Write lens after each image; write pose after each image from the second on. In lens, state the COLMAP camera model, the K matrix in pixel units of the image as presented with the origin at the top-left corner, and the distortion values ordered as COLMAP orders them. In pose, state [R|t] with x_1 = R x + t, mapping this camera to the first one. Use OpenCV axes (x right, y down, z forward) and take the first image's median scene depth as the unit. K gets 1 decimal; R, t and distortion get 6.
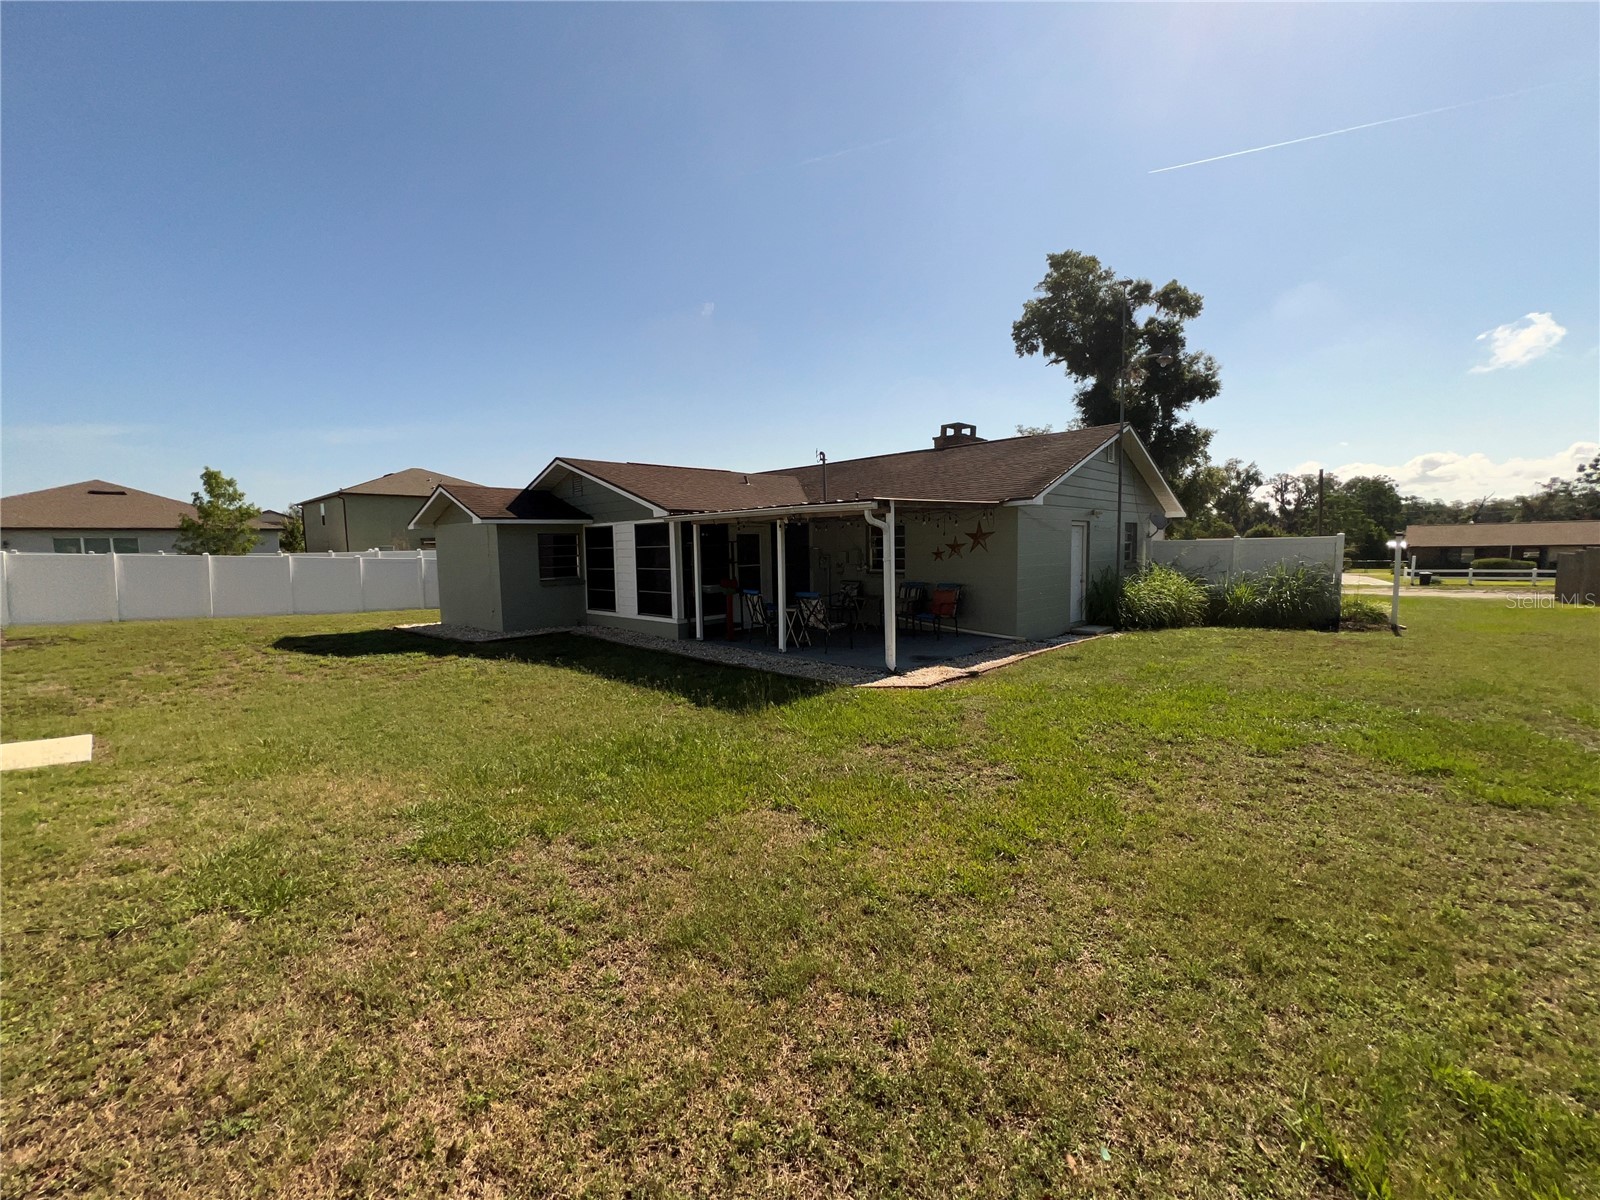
lens RADIAL K [[643.5, 0, 797.0], [0, 643.5, 601.9], [0, 0, 1]] dist [0.002025, -0.000478]
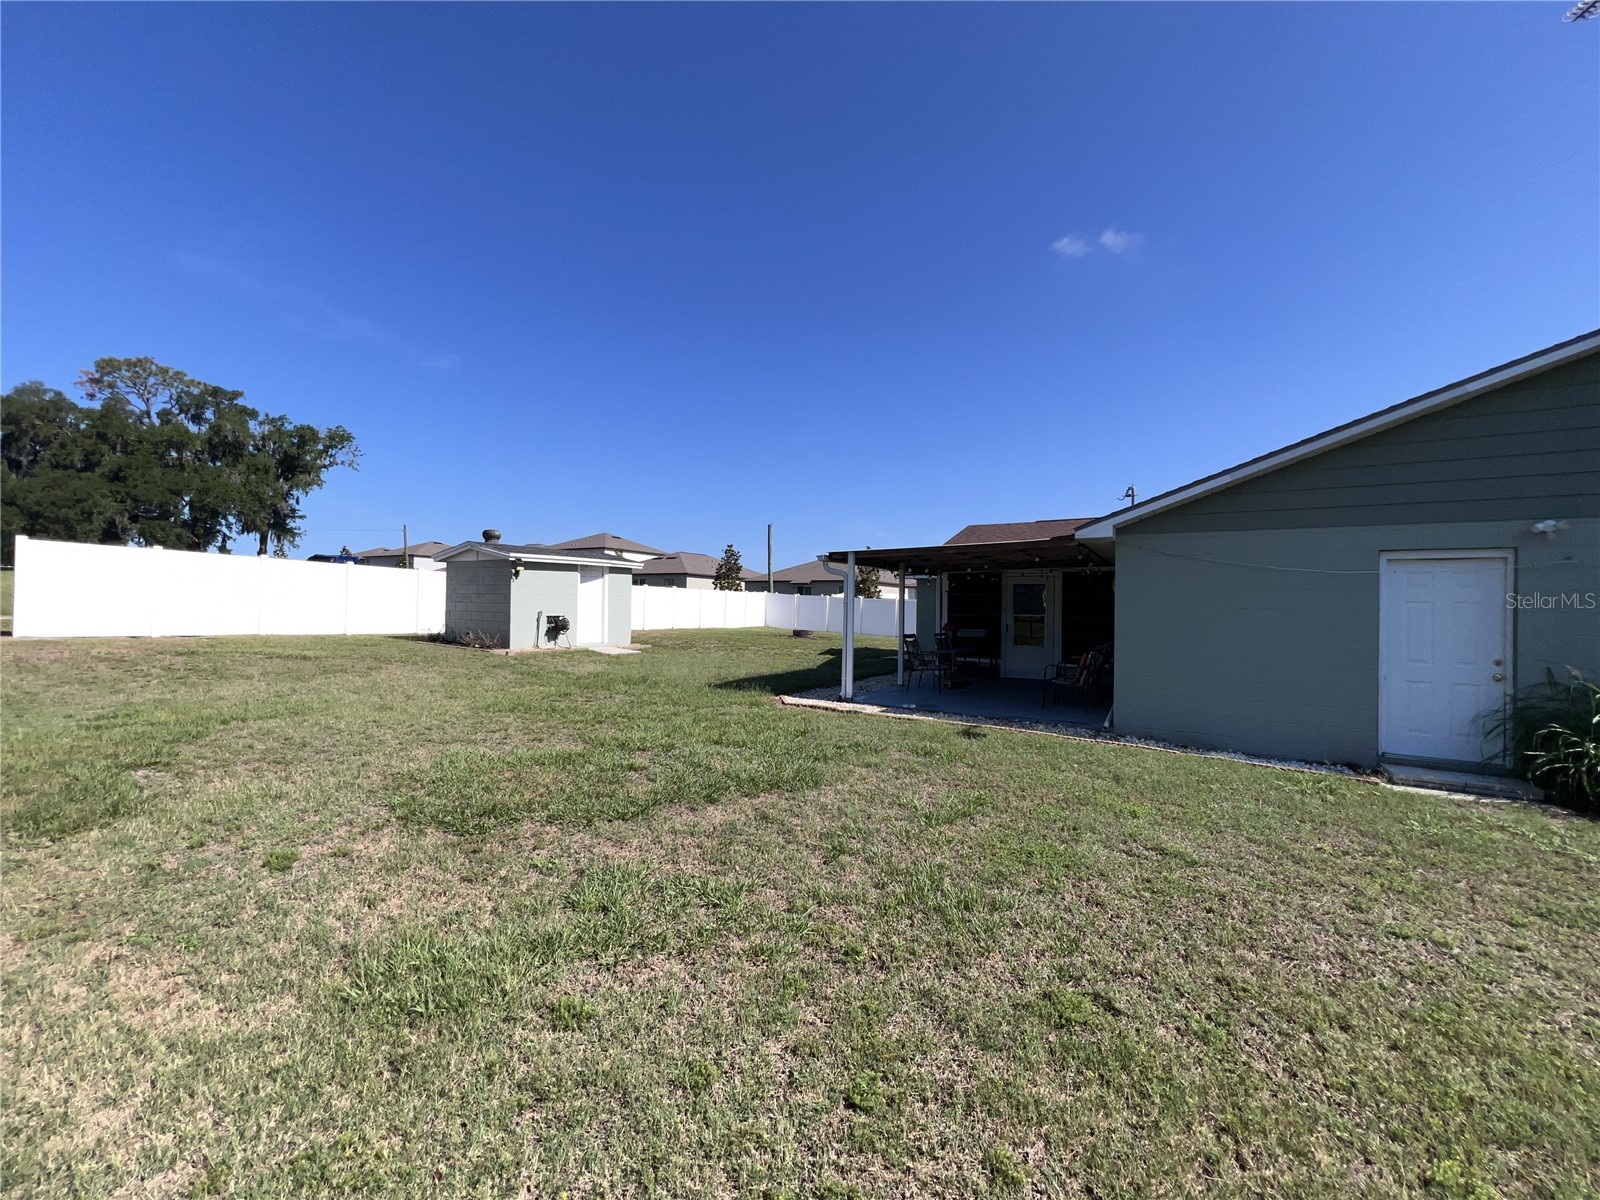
lens RADIAL K [[643.1, 0, 800.0], [0, 643.1, 600.0], [0, 0, 1]] dist [-0.000048, 0.000634]
pose [[0.192625, 0.025574, -0.980939, 0.286137], [-0.095453, 0.995408, 0.007207, -0.015826], [0.976619, 0.092246, 0.194181, 0.153617]]
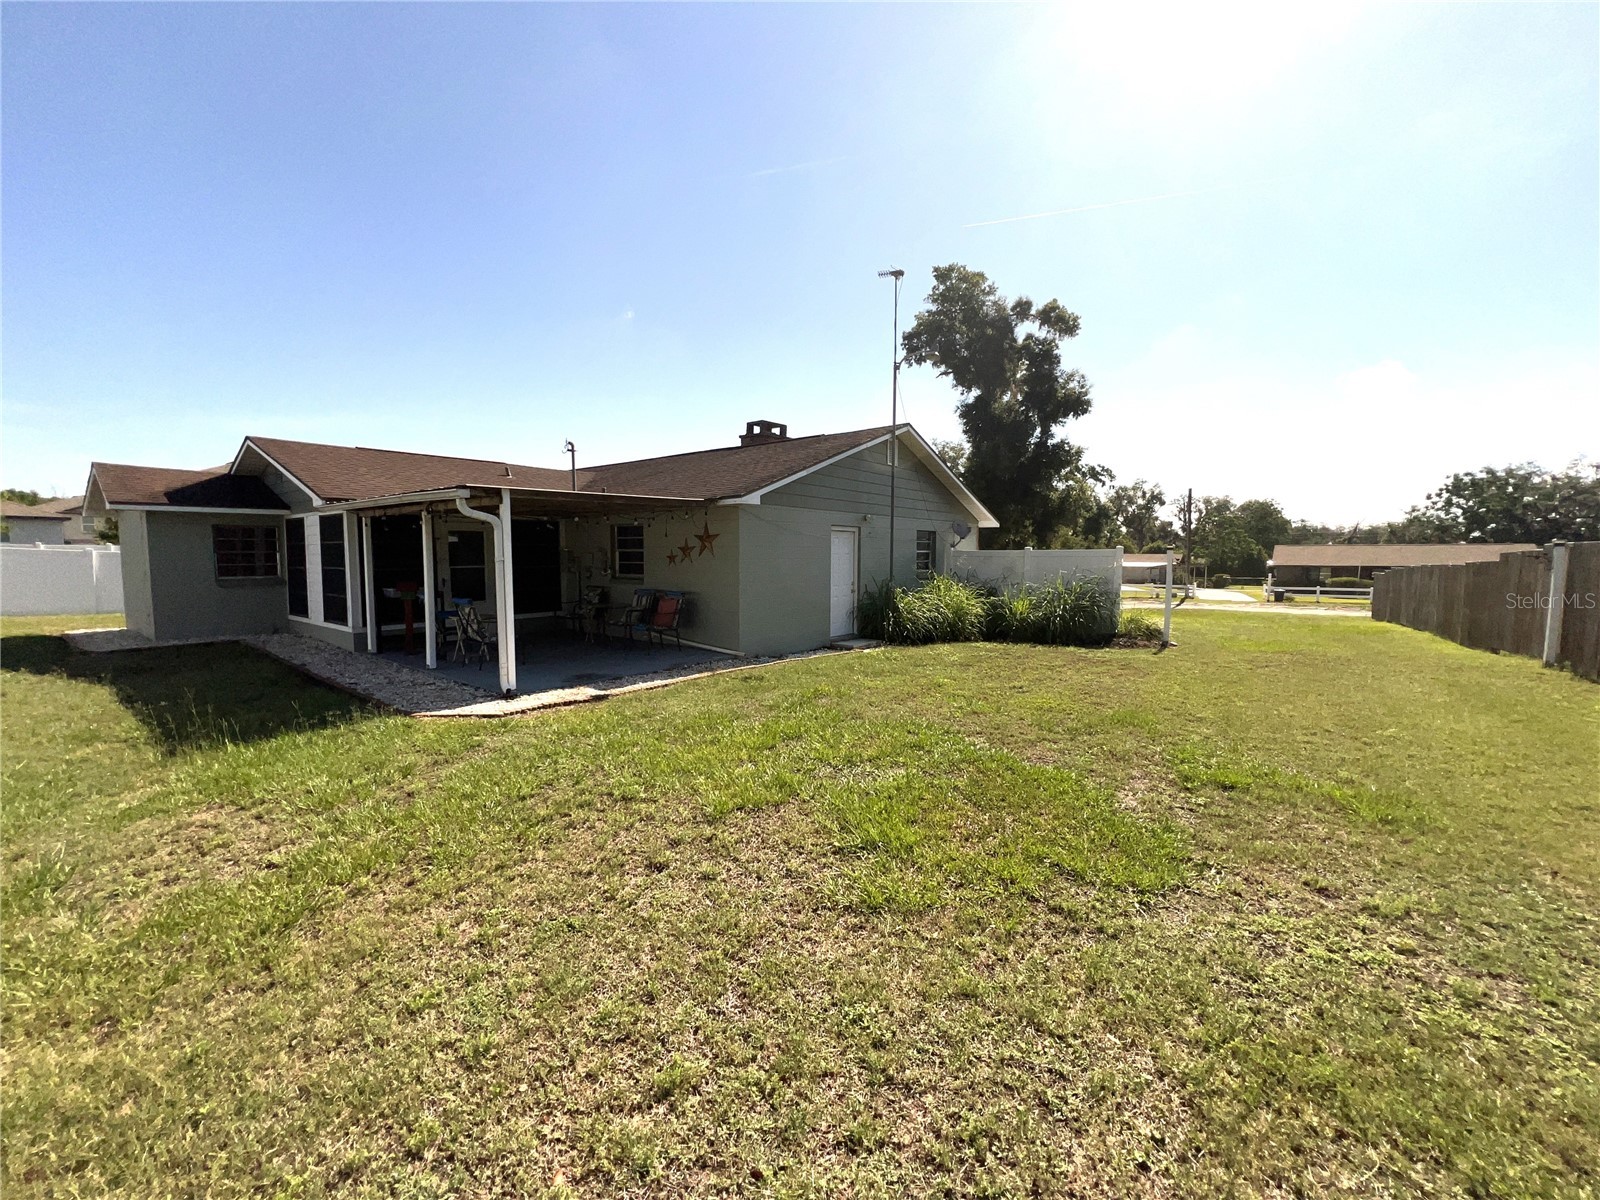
lens RADIAL K [[643.1, 0, 800.0], [0, 643.1, 600.0], [0, 0, 1]] dist [-0.000048, 0.000634]
pose [[0.995619, 0.015424, 0.092218, 0.102467], [-0.014025, 0.999777, -0.015800, -0.001437], [-0.092441, 0.014438, 0.995613, 0.031022]]
